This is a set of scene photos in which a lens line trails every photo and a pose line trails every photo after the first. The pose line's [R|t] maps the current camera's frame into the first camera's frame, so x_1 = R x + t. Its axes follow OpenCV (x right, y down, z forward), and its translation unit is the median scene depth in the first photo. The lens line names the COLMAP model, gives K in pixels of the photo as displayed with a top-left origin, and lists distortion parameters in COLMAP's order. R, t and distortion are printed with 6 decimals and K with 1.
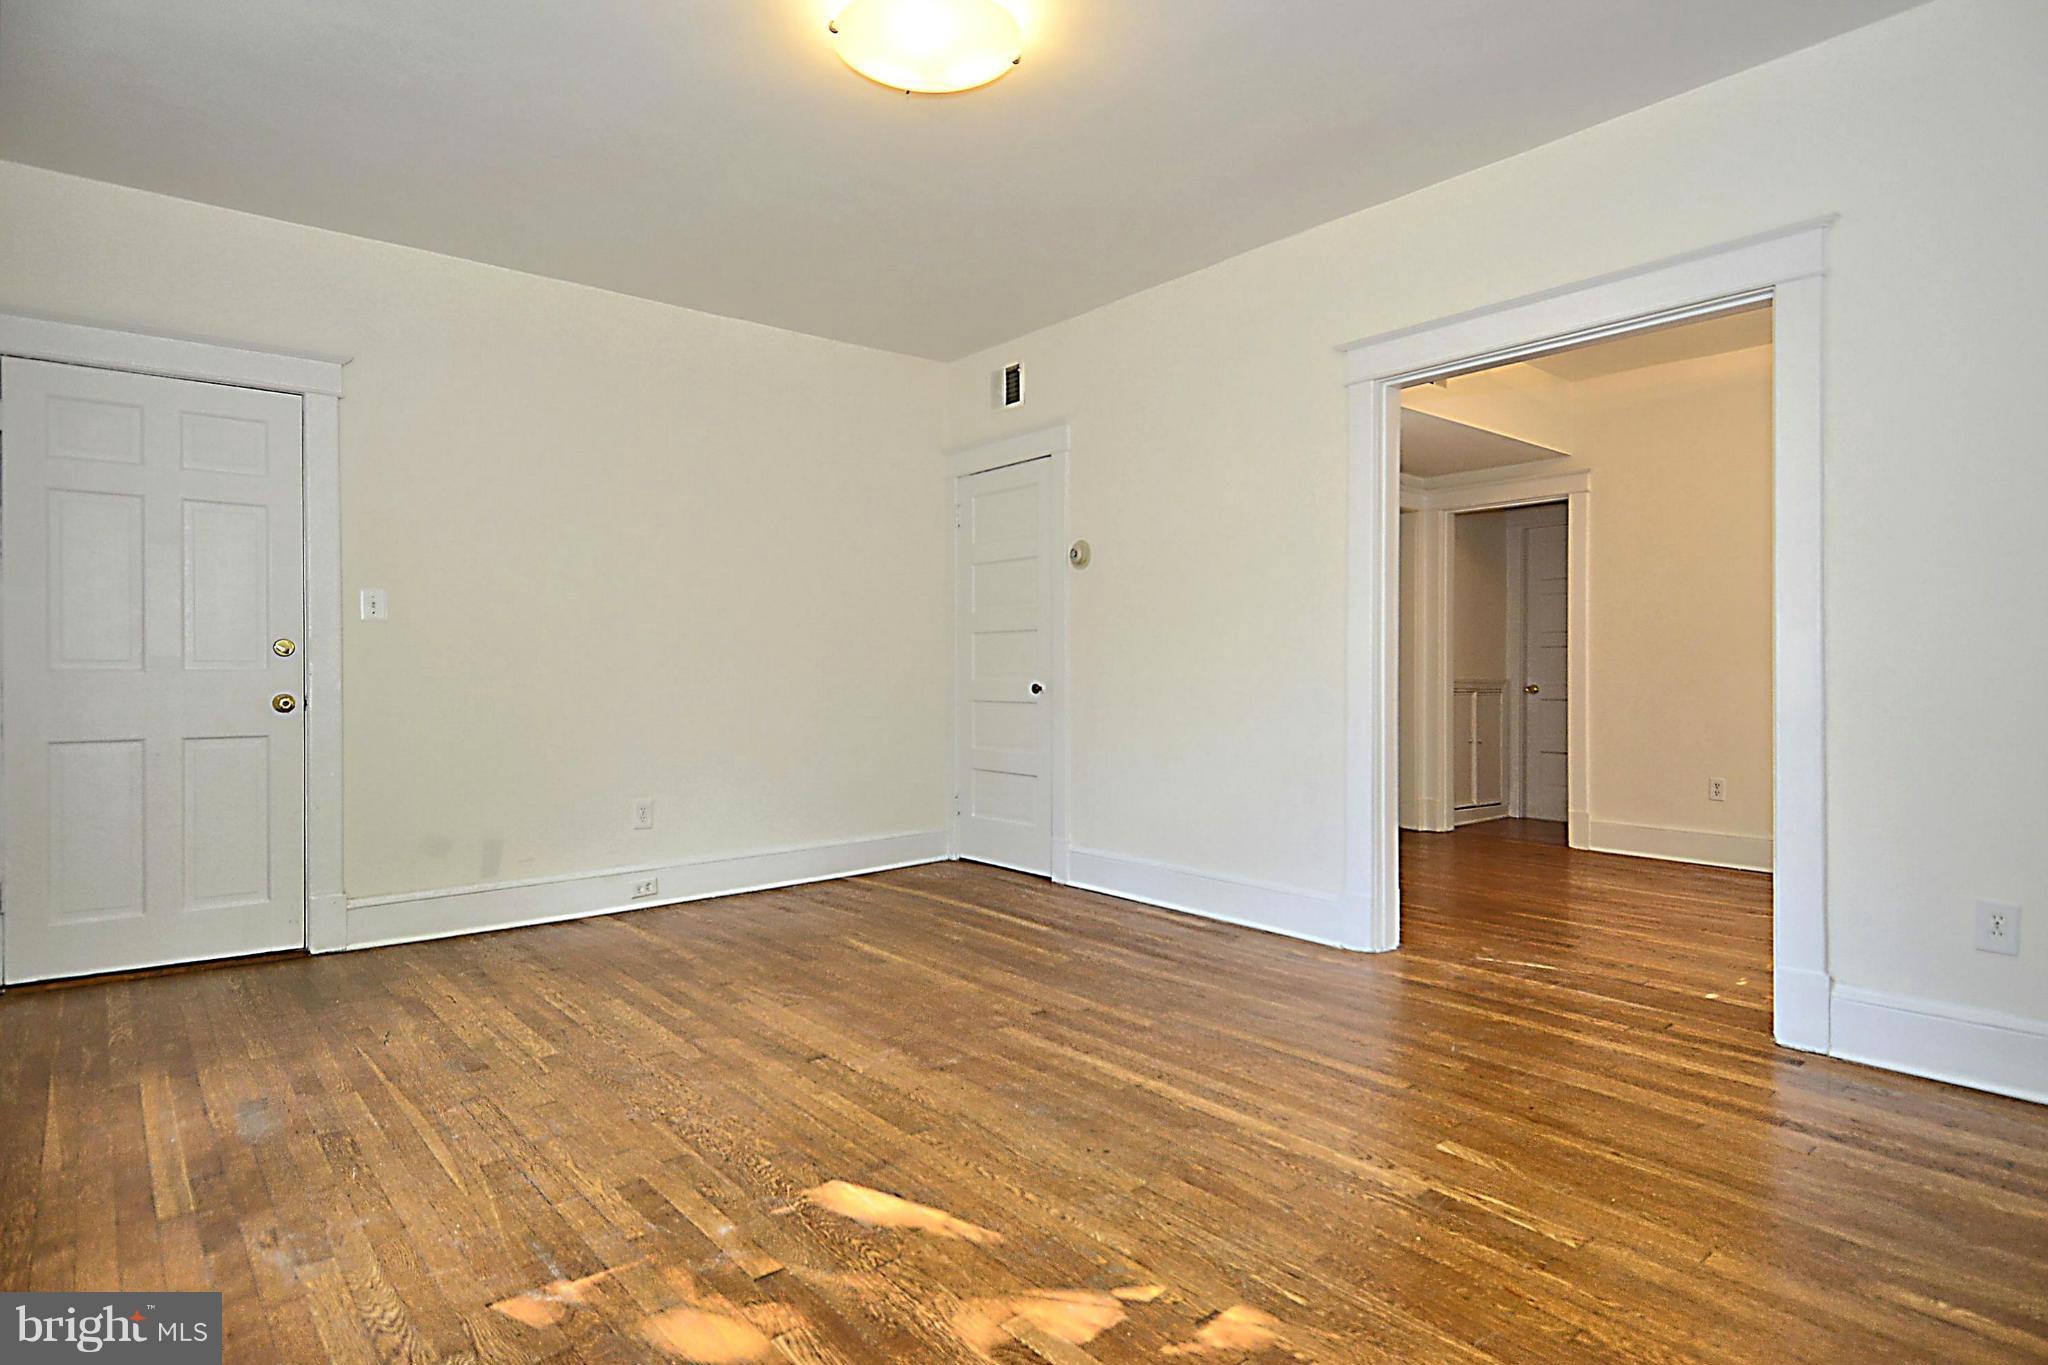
lens RADIAL K [[1102.4, 0, 1027.2], [0, 1102.4, 677.2], [0, 0, 1]] dist [0.019042, 0.000331]
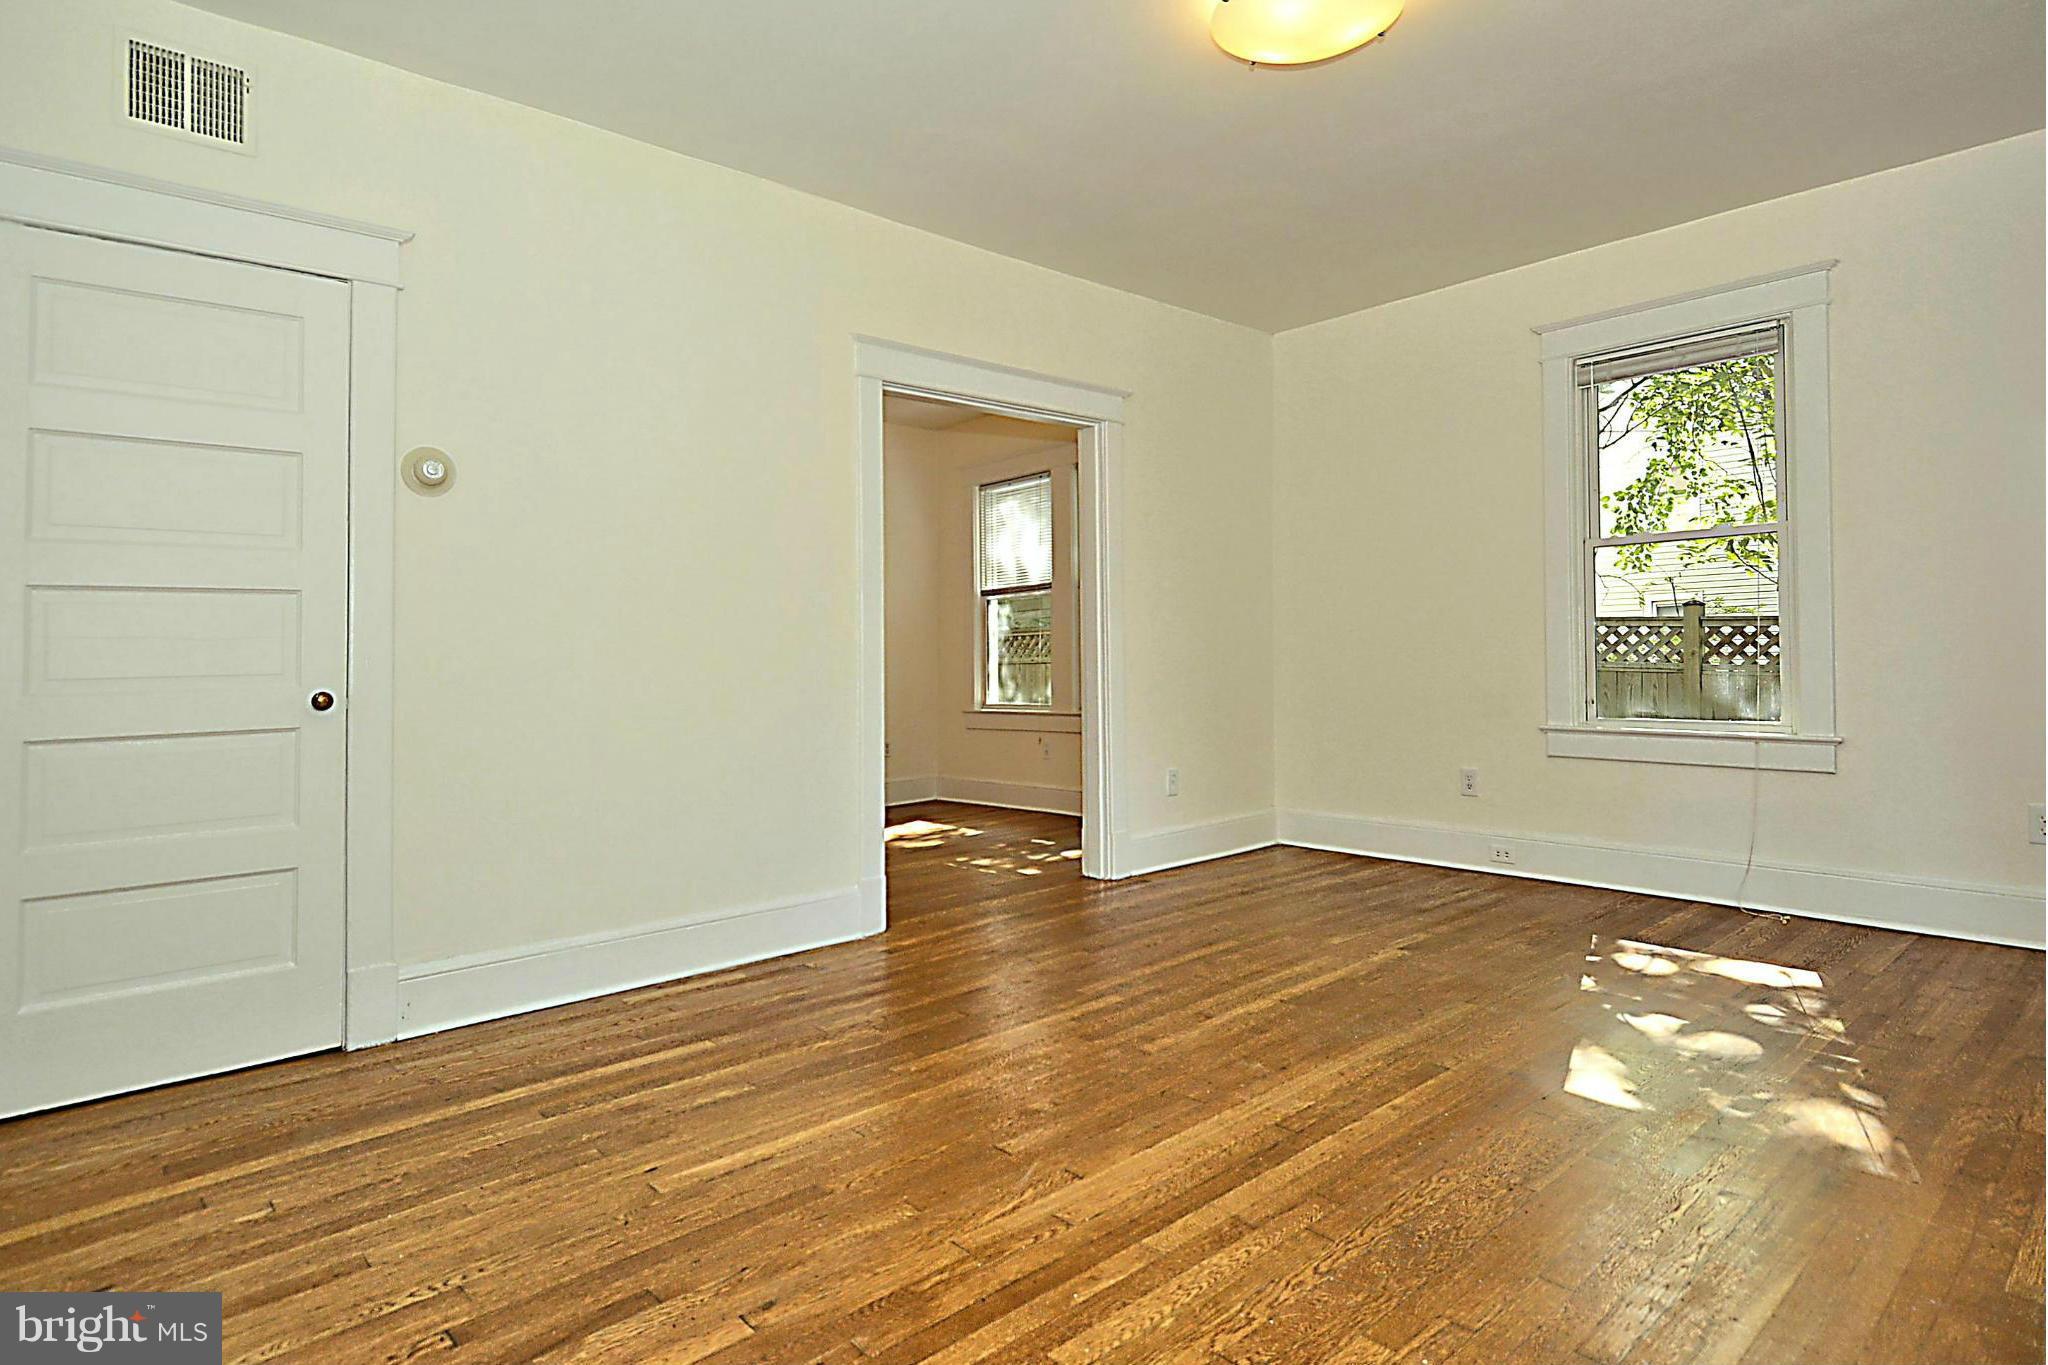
lens RADIAL K [[1102.4, 0, 1026.8], [0, 1102.4, 678.6], [0, 0, 1]] dist [0.019042, 0.000331]
pose [[-0.023470, -0.024855, 0.999416, -0.926635], [0.033327, 0.999116, 0.025630, -0.015182], [-0.999169, 0.033909, -0.022621, 1.112760]]
